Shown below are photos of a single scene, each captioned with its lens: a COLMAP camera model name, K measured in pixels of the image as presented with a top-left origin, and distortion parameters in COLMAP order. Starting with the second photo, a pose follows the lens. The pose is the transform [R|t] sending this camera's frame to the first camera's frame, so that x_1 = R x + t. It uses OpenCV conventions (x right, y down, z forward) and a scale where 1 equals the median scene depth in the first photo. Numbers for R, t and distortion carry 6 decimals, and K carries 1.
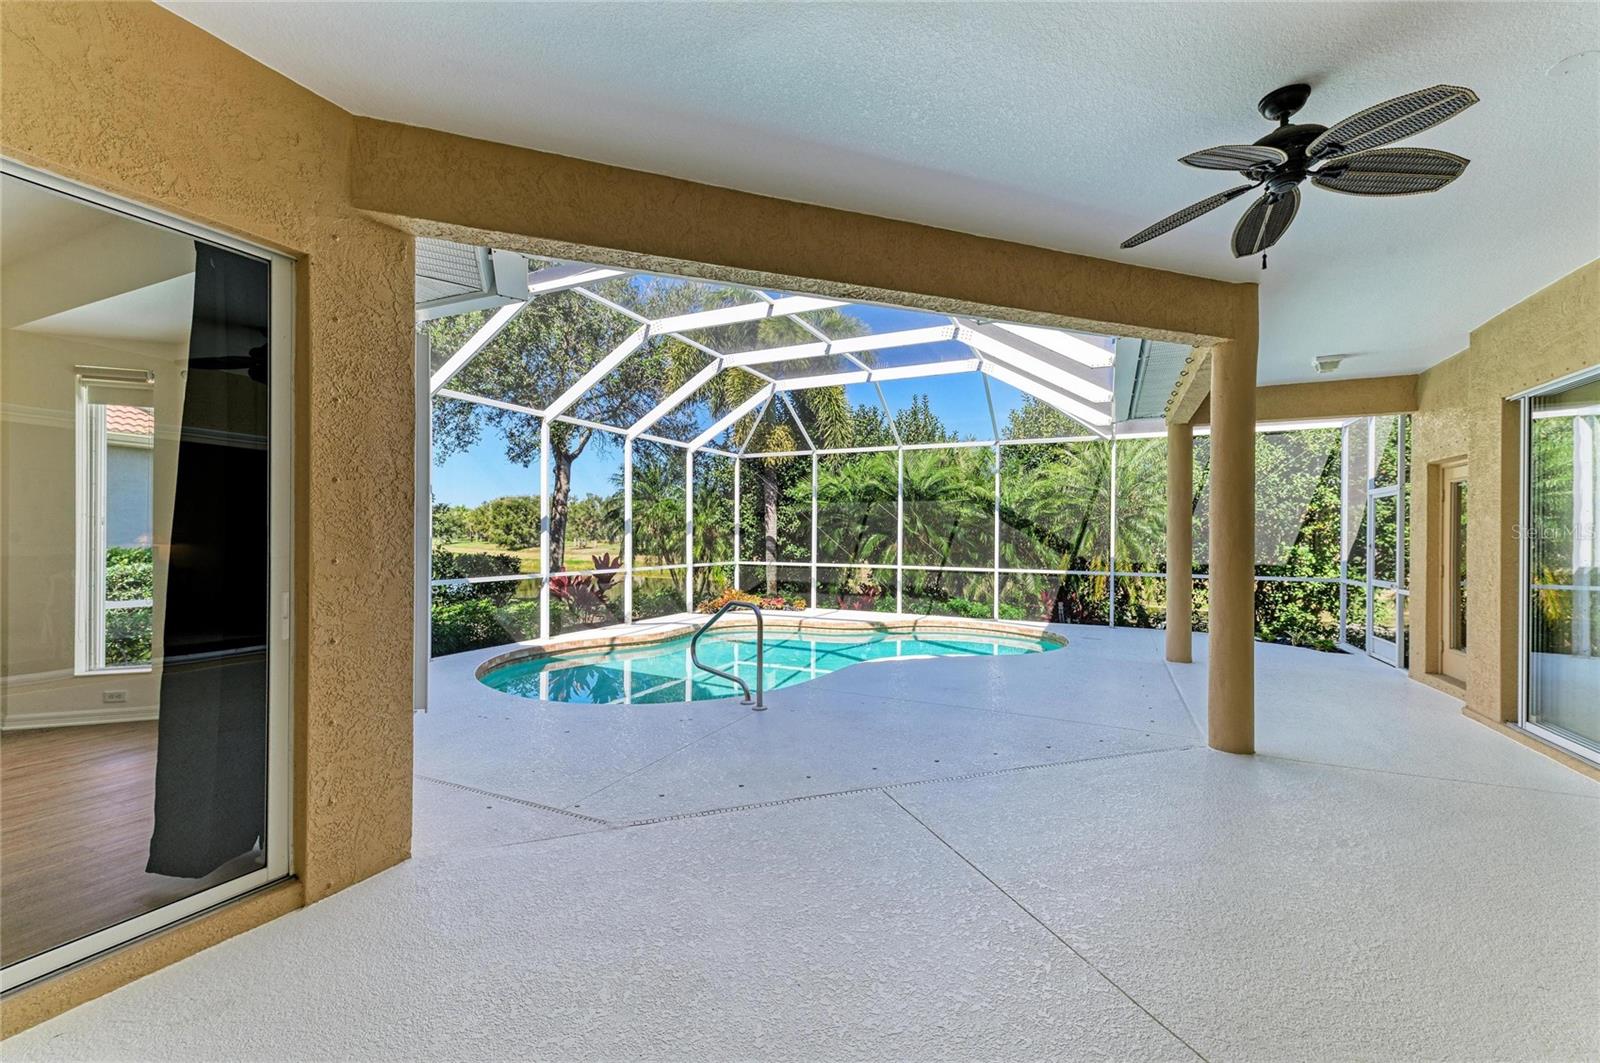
lens RADIAL K [[654.0, 0, 800.0], [0, 654.0, 531.5], [0, 0, 1]] dist [0.000277, 0.000006]
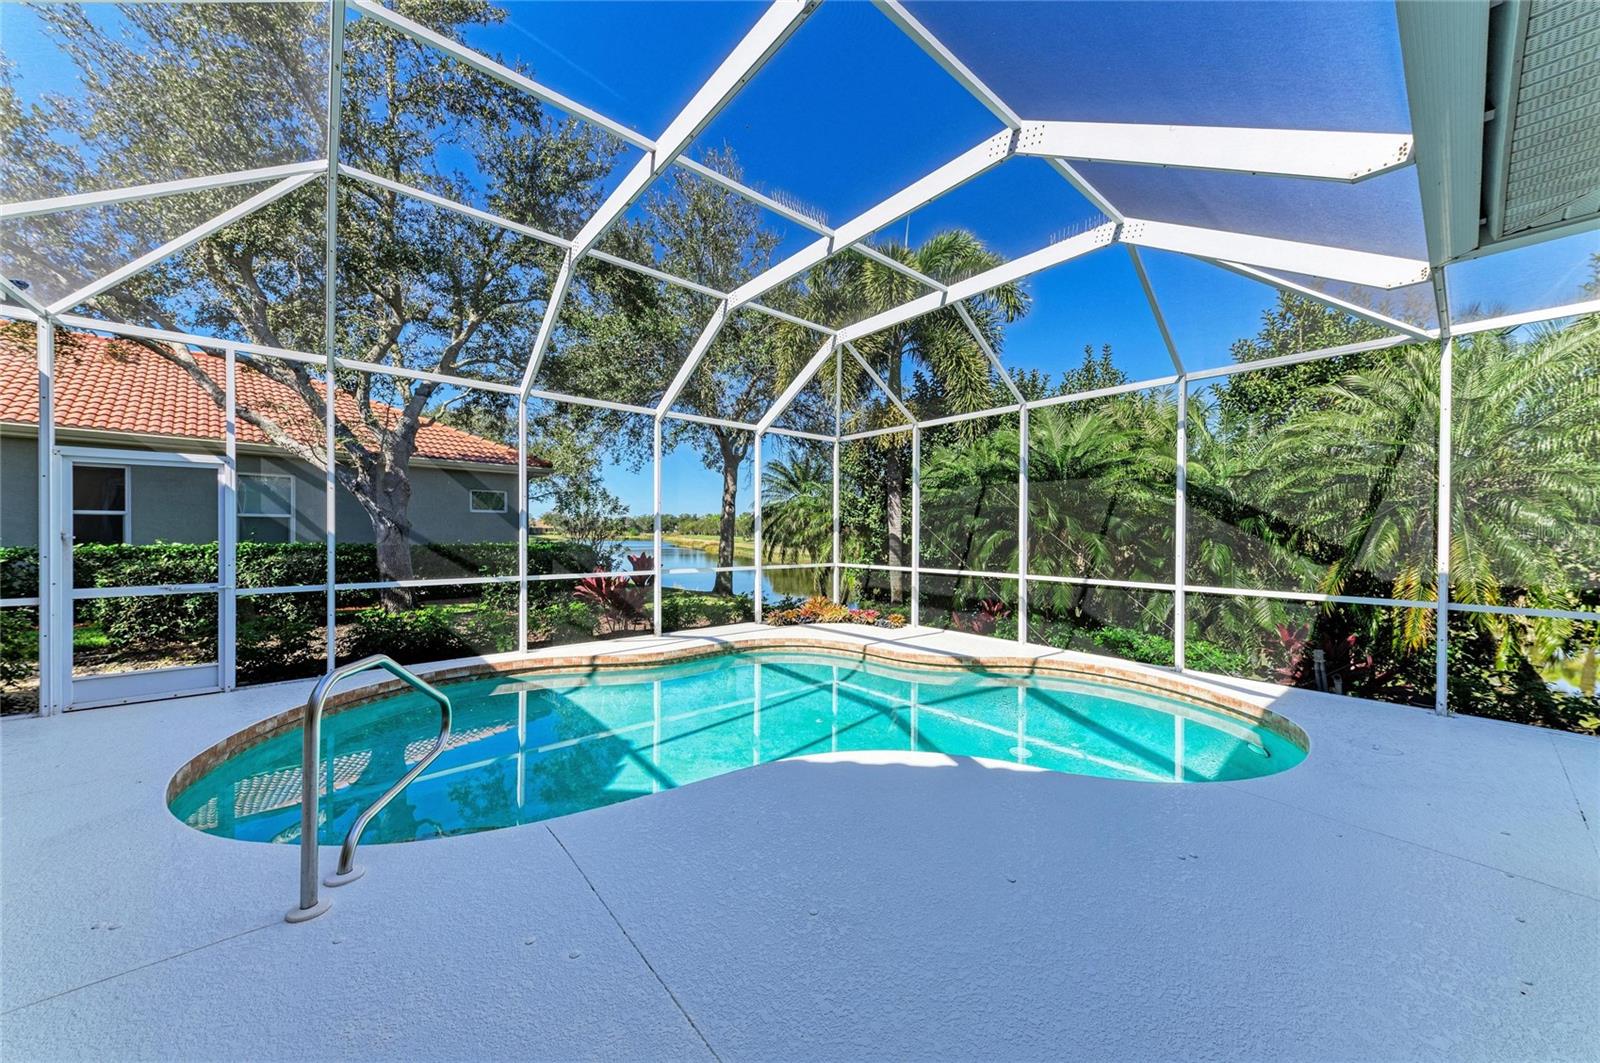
lens RADIAL K [[552.6, 0, 800.0], [0, 552.6, 531.5], [0, 0, 1]] dist [0.000116, -0.000026]
pose [[0.908231, -0.004370, -0.418447, 0.184113], [0.004111, 0.999990, -0.001520, 0.005776], [0.418450, -0.000340, 0.908240, 0.364959]]
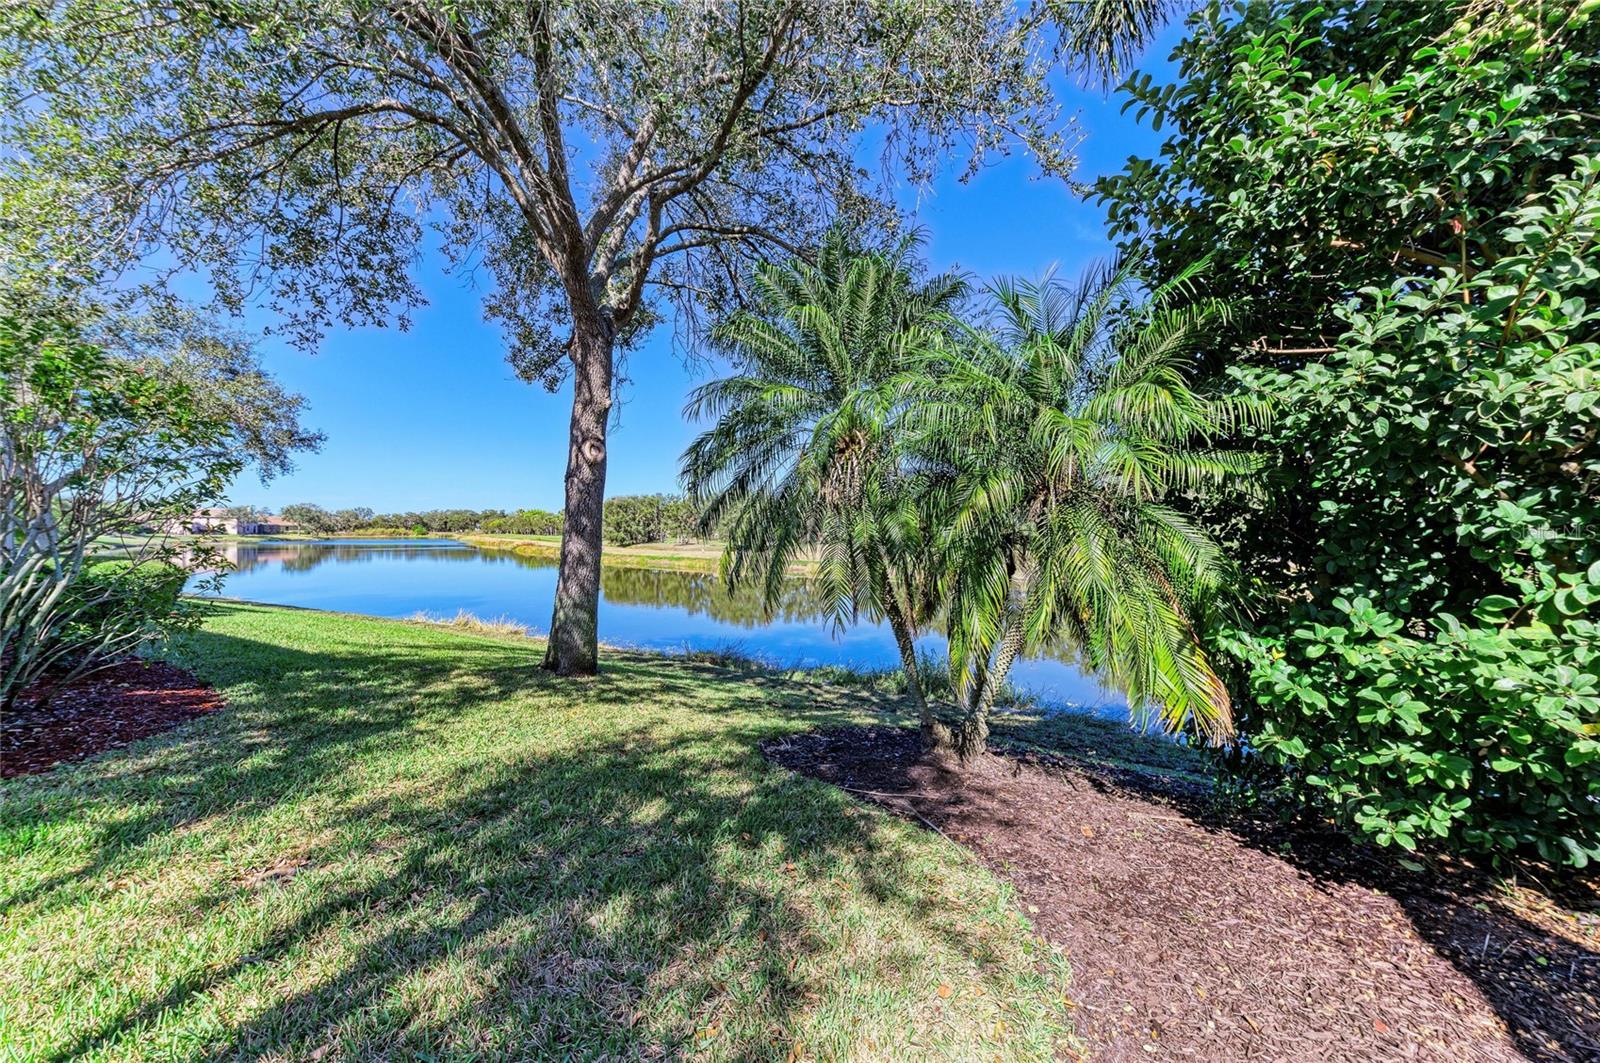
lens RADIAL K [[552.6, 0, 800.0], [0, 552.6, 531.5], [0, 0, 1]] dist [0.000116, -0.000026]
pose [[0.992061, -0.006024, -0.125610, -0.309666], [0.006459, 0.999974, 0.003059, 0.022914], [0.125588, -0.003846, 0.992075, 1.073978]]
